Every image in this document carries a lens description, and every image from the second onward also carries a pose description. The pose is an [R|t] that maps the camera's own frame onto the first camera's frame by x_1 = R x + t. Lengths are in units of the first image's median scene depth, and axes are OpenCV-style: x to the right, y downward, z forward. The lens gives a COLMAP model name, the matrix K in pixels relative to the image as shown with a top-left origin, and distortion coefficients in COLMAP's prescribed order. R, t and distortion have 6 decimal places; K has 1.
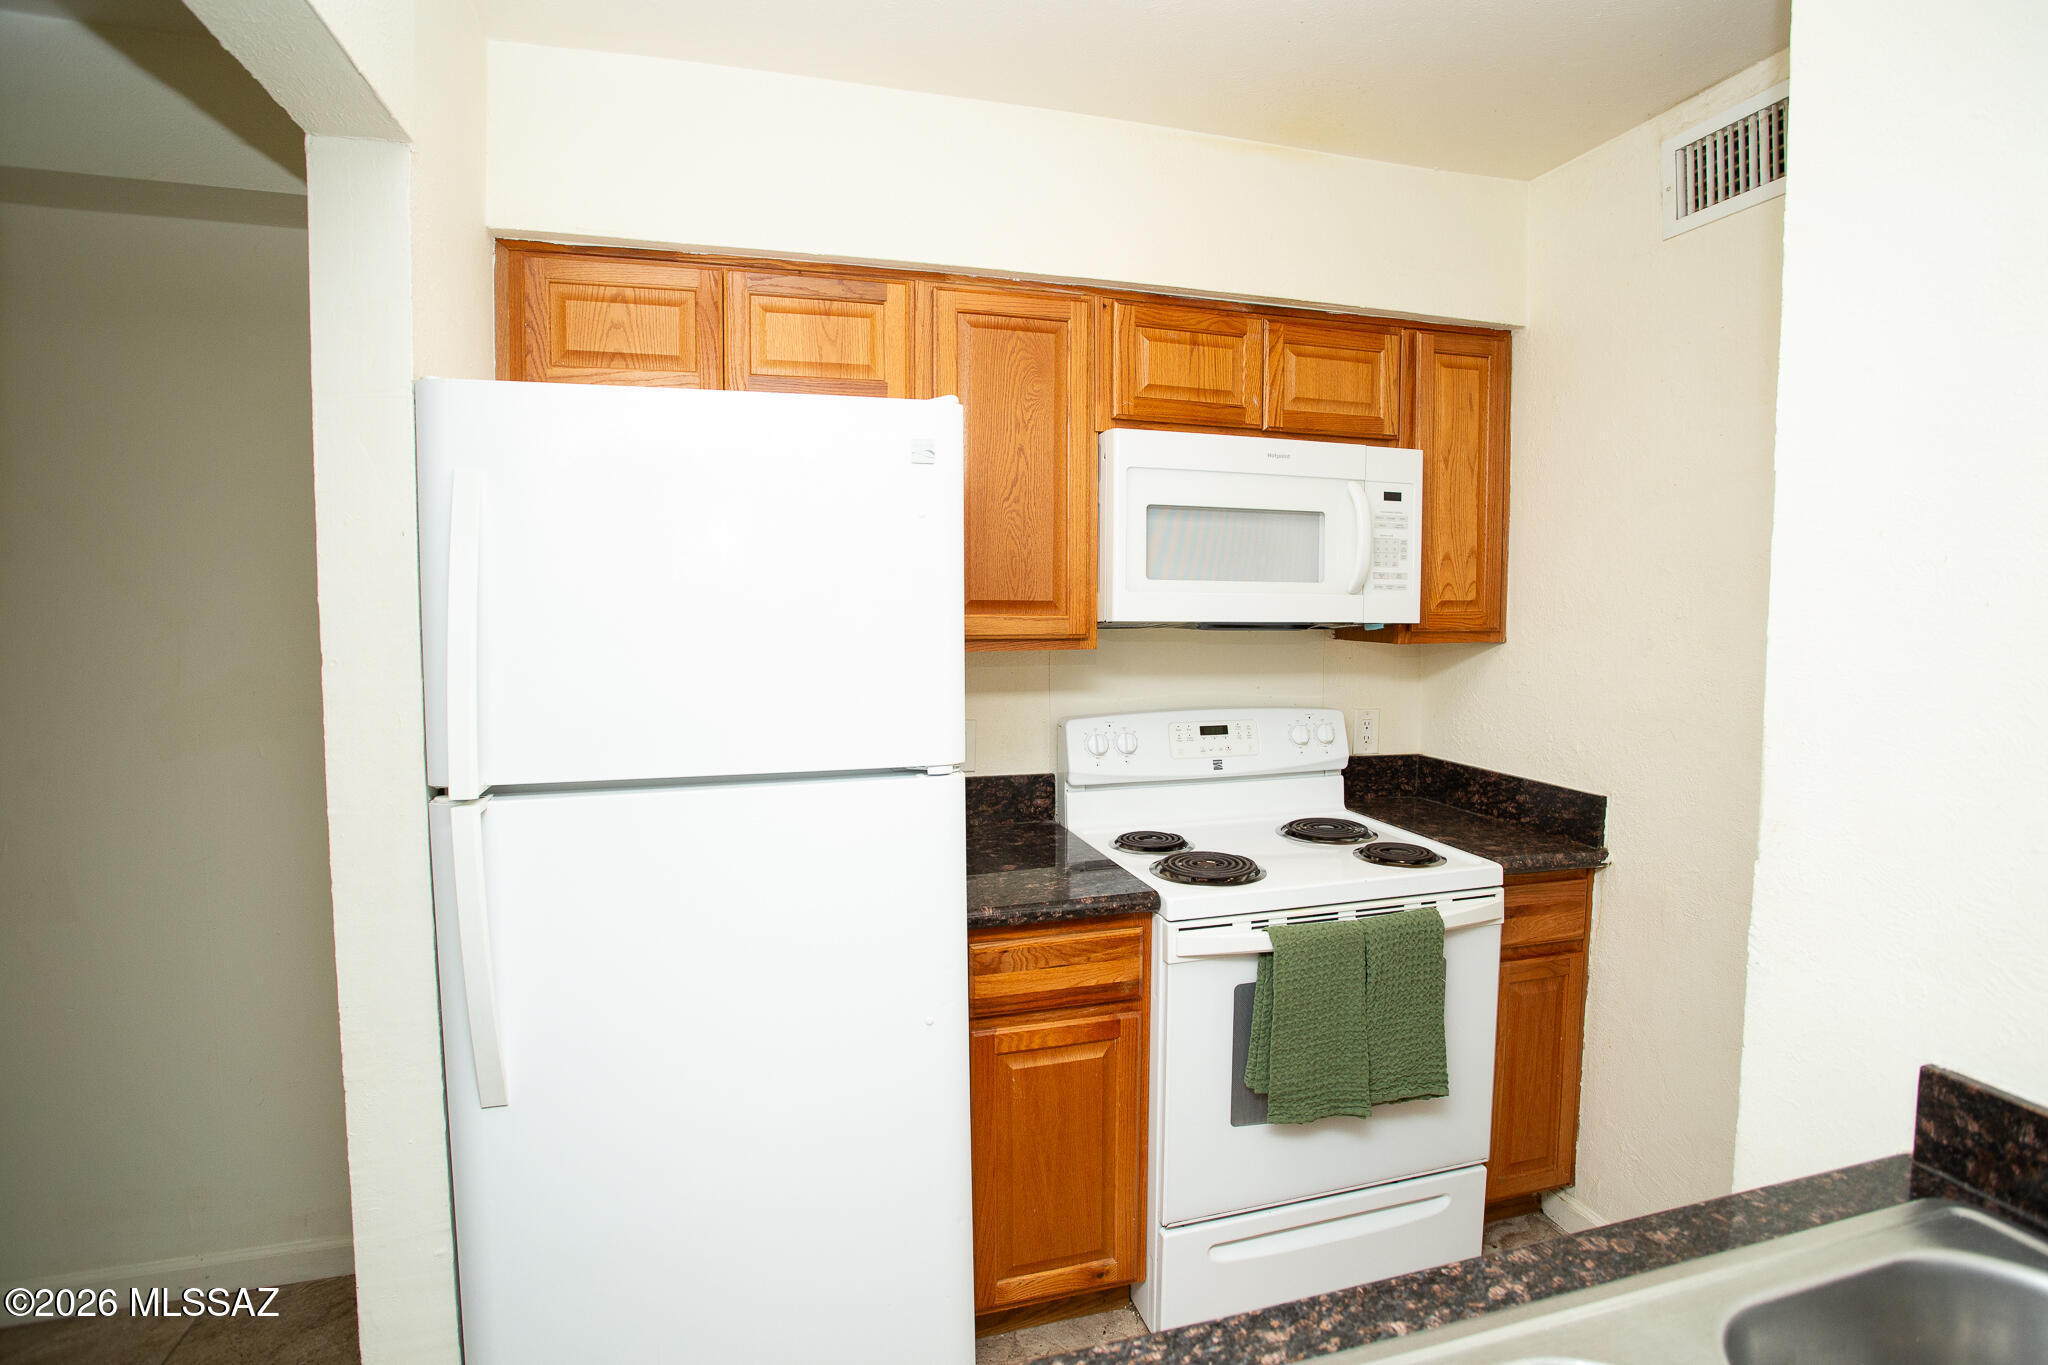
lens RADIAL K [[990.7, 0, 1031.0], [0, 990.7, 668.1], [0, 0, 1]] dist [-0.064361, 0.030269]
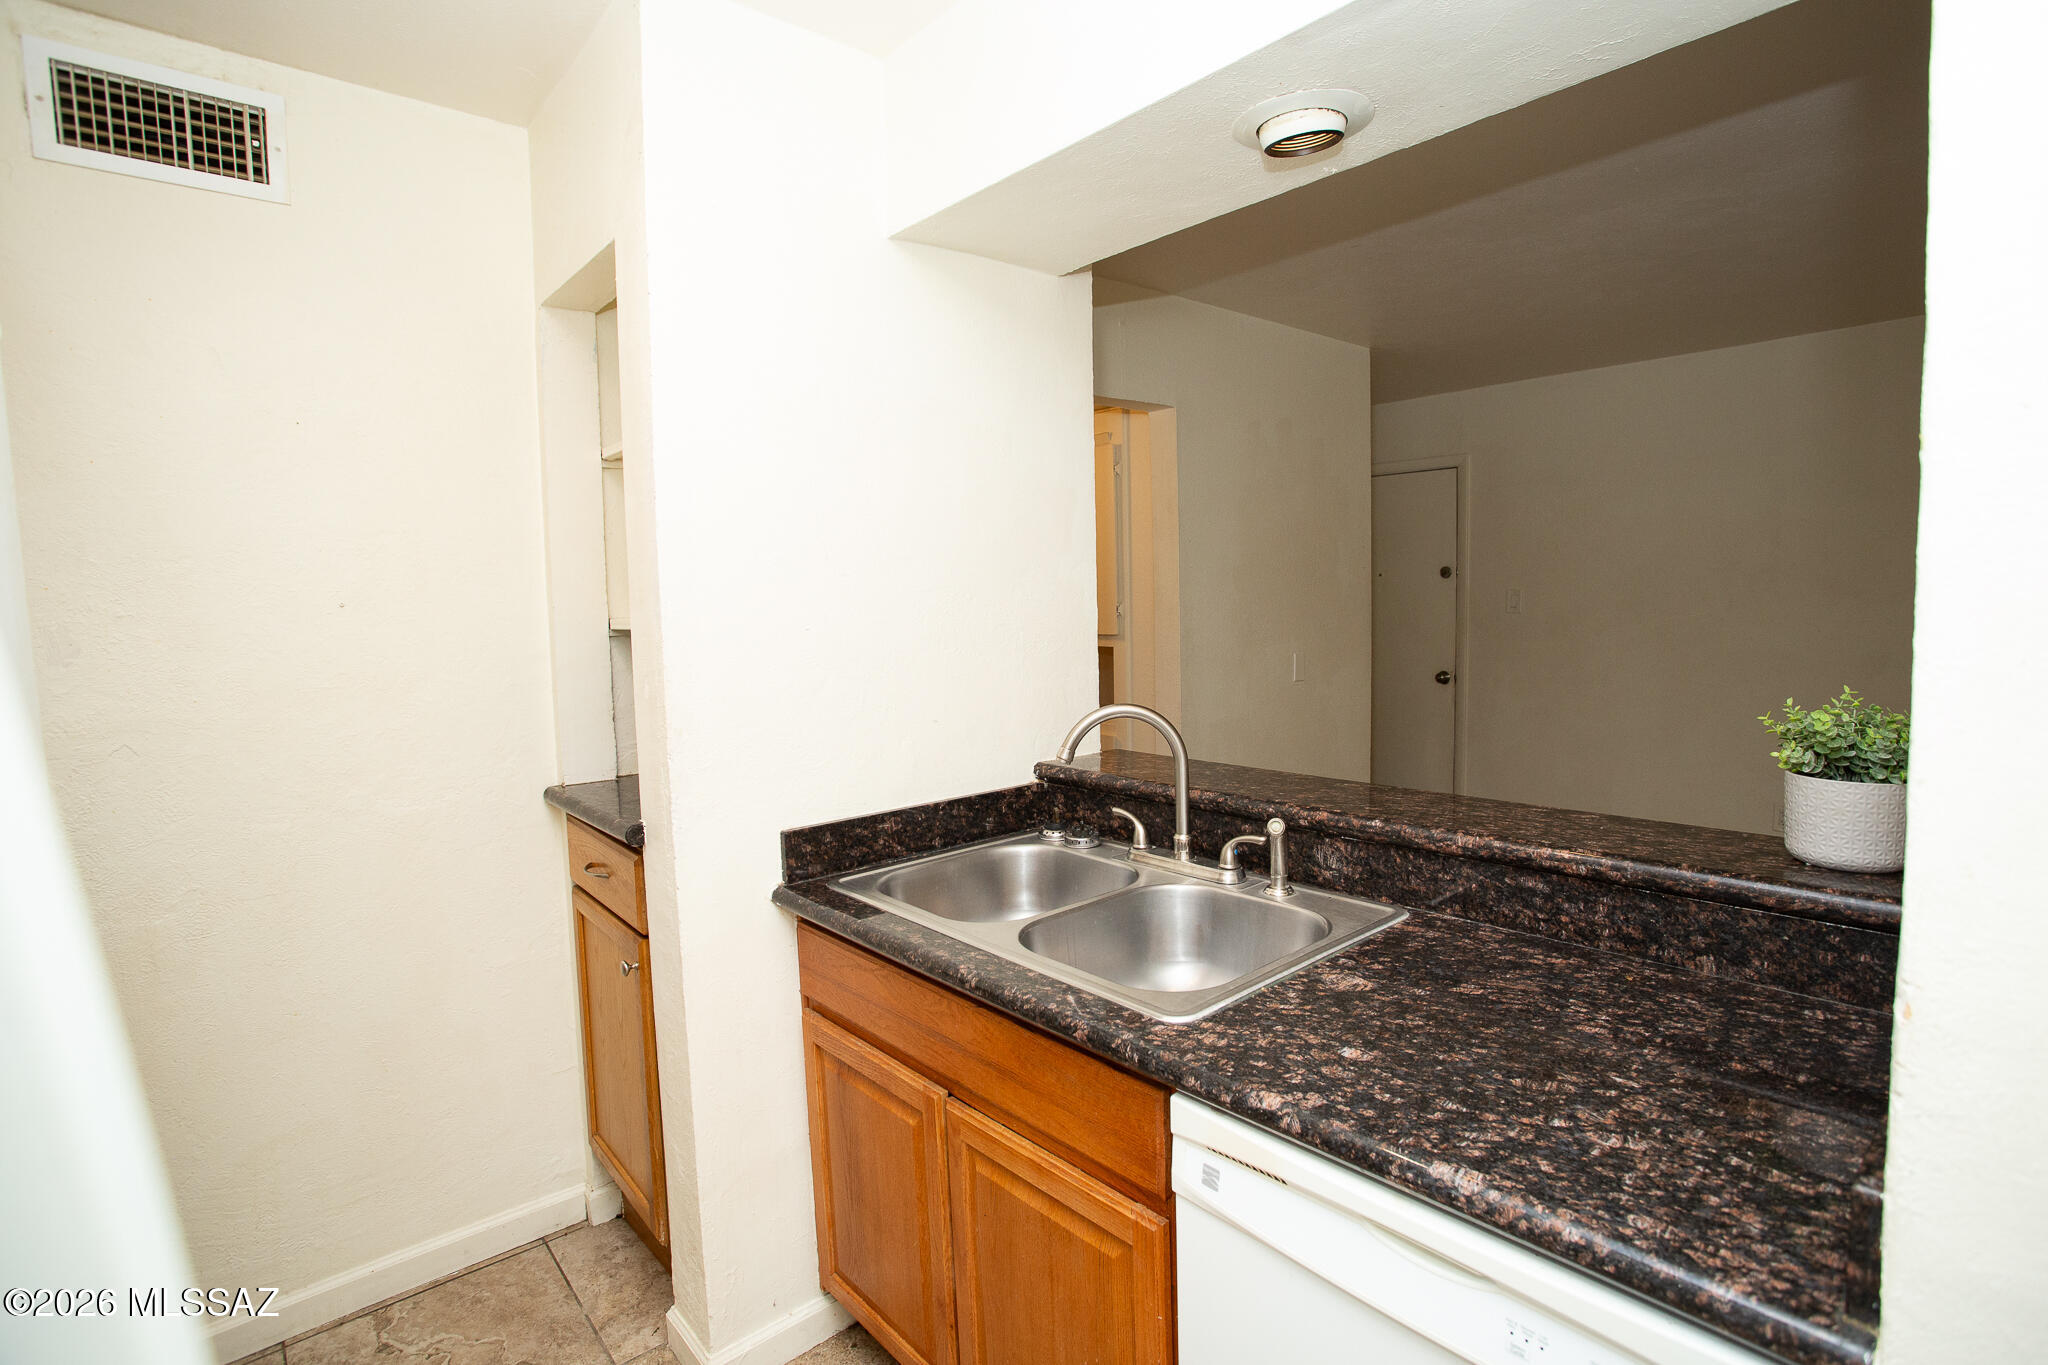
lens RADIAL K [[990.7, 0, 1031.0], [0, 990.7, 668.1], [0, 0, 1]] dist [-0.064361, 0.030269]
pose [[-0.416768, -0.056885, 0.907231, -0.976042], [0.087434, 0.990904, 0.102297, -0.051244], [-0.904798, 0.121957, -0.408003, 1.316795]]
